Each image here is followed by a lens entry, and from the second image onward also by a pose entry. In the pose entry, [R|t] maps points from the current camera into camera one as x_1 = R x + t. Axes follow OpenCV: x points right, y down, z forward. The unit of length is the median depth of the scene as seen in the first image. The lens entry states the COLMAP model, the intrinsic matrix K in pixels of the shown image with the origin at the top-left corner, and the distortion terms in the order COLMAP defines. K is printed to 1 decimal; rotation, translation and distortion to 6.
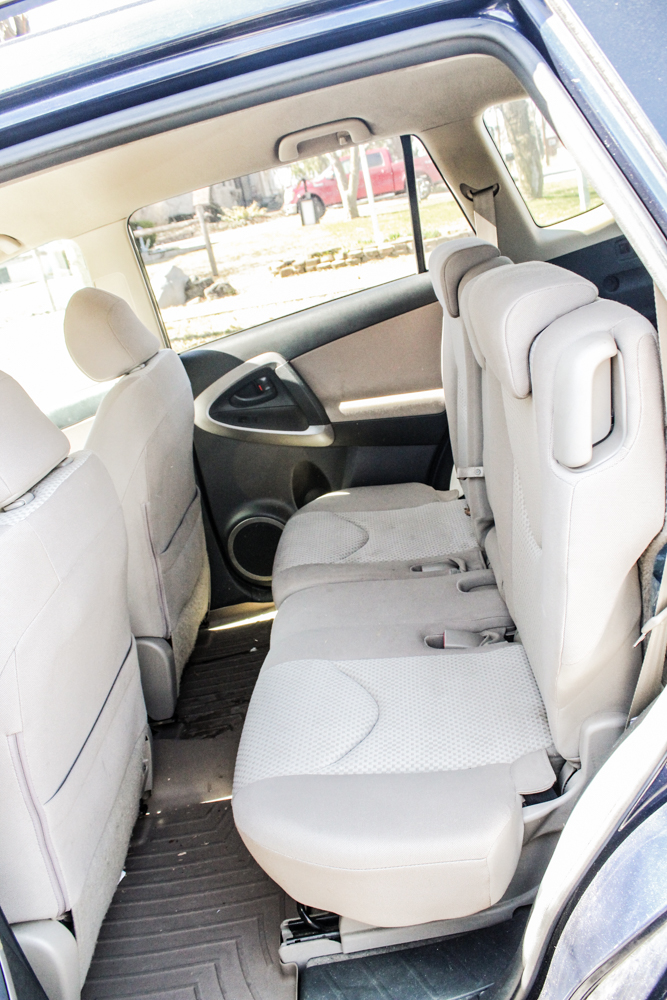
lens RADIAL K [[843.3, 0, 333.0], [0, 843.3, 514.0], [0, 0, 1]] dist [-0.166793, 0.139245]
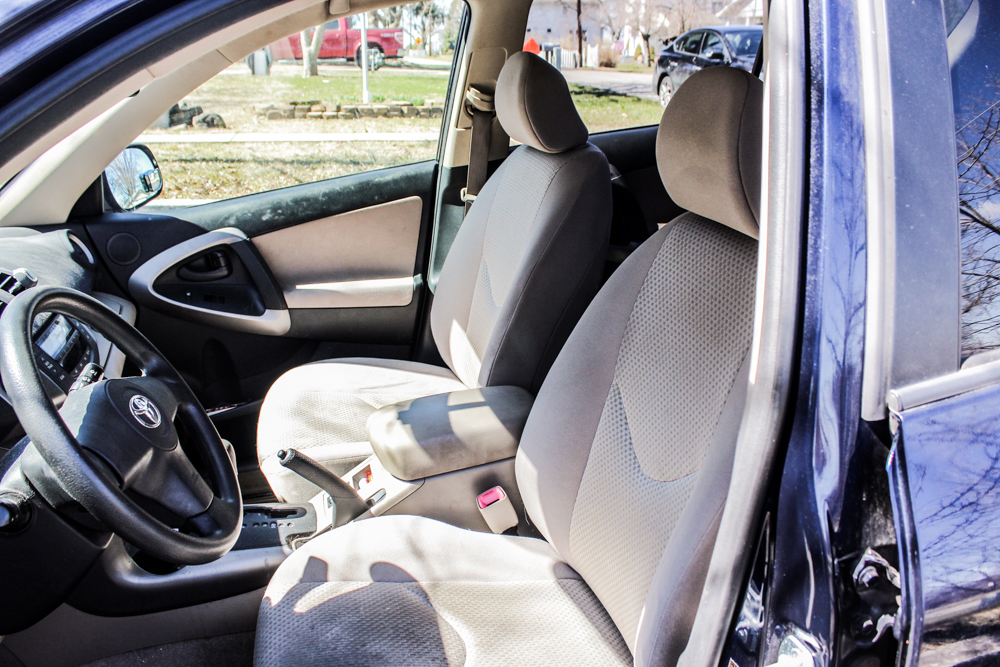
lens RADIAL K [[843.3, 0, 500.4], [0, 843.3, 342.0], [0, 0, 1]] dist [-0.166793, 0.139245]
pose [[0.942614, 0.100011, 0.318554, -0.495895], [-0.081634, 0.994161, -0.070562, 0.099845], [-0.323751, 0.040508, 0.945275, 0.119374]]
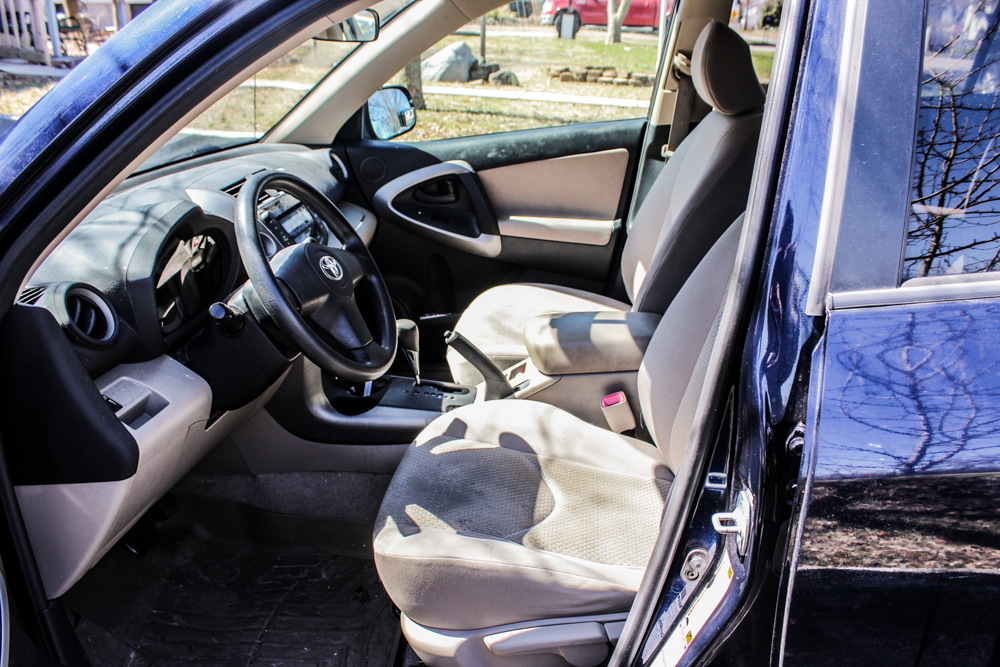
lens RADIAL K [[843.3, 0, 494.9], [0, 843.3, 344.7], [0, 0, 1]] dist [-0.166793, 0.139245]
pose [[0.972250, 0.233871, 0.005842, -0.404170], [-0.233940, 0.972077, 0.018422, 0.137022], [-0.001370, -0.019278, 0.999813, -0.020152]]
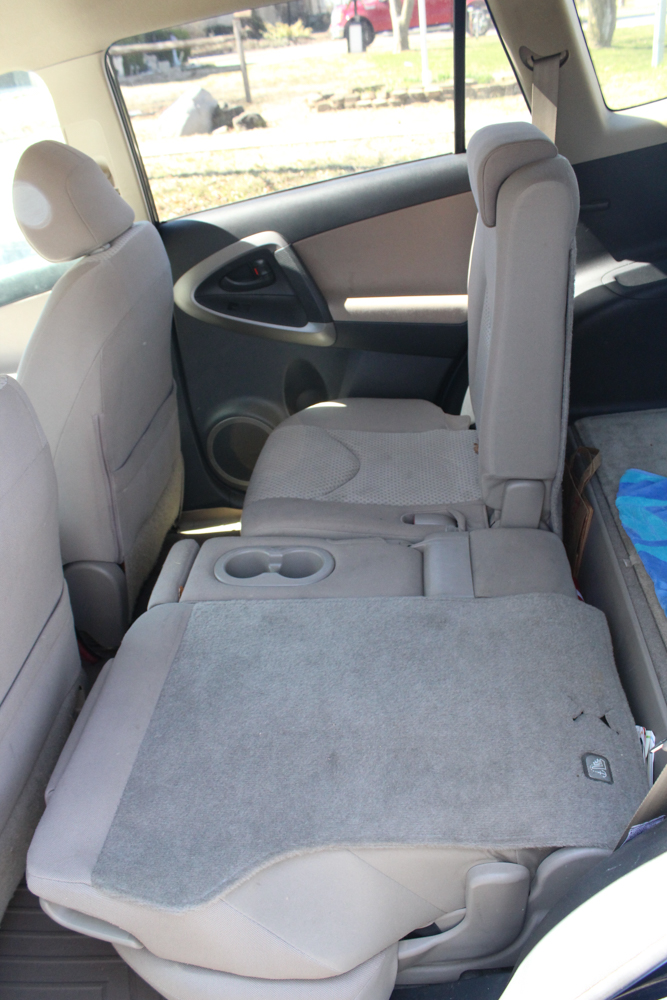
lens RADIAL K [[843.3, 0, 330.5], [0, 843.3, 516.4], [0, 0, 1]] dist [-0.166793, 0.139245]
pose [[0.994761, 0.102092, -0.005314, 0.019913], [-0.099355, 0.977713, 0.184948, -0.072899], [0.024078, -0.183451, 0.982734, 0.125467]]
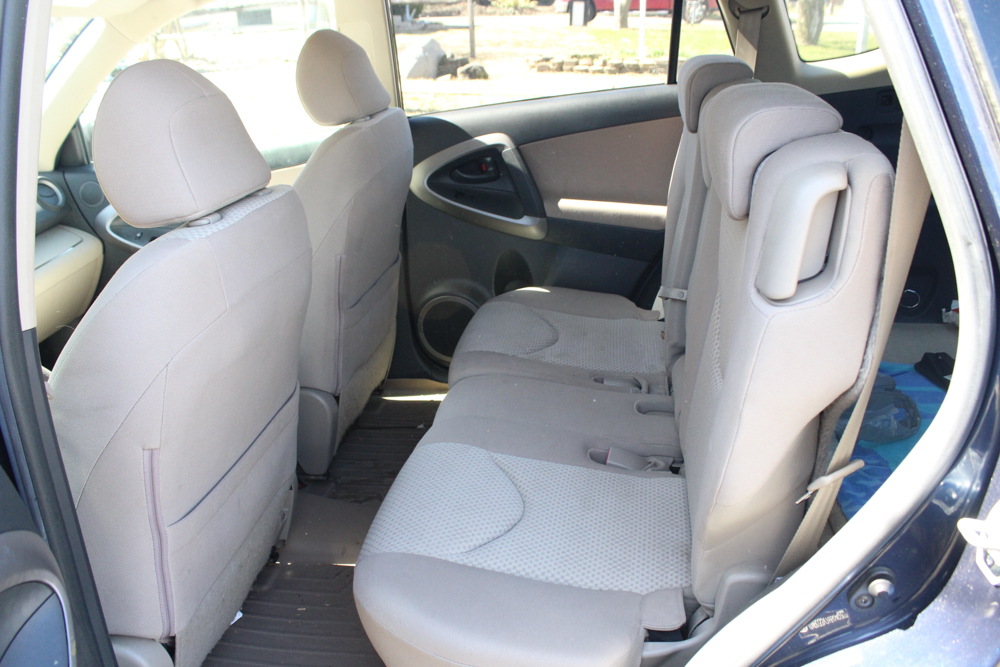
lens RADIAL K [[843.3, 0, 479.0], [0, 843.3, 343.0], [0, 0, 1]] dist [-0.166793, 0.139245]
pose [[0.974883, 0.213421, -0.063675, 0.014669], [-0.210892, 0.976511, 0.044171, 0.007797], [0.071606, -0.029633, 0.996993, 0.020902]]
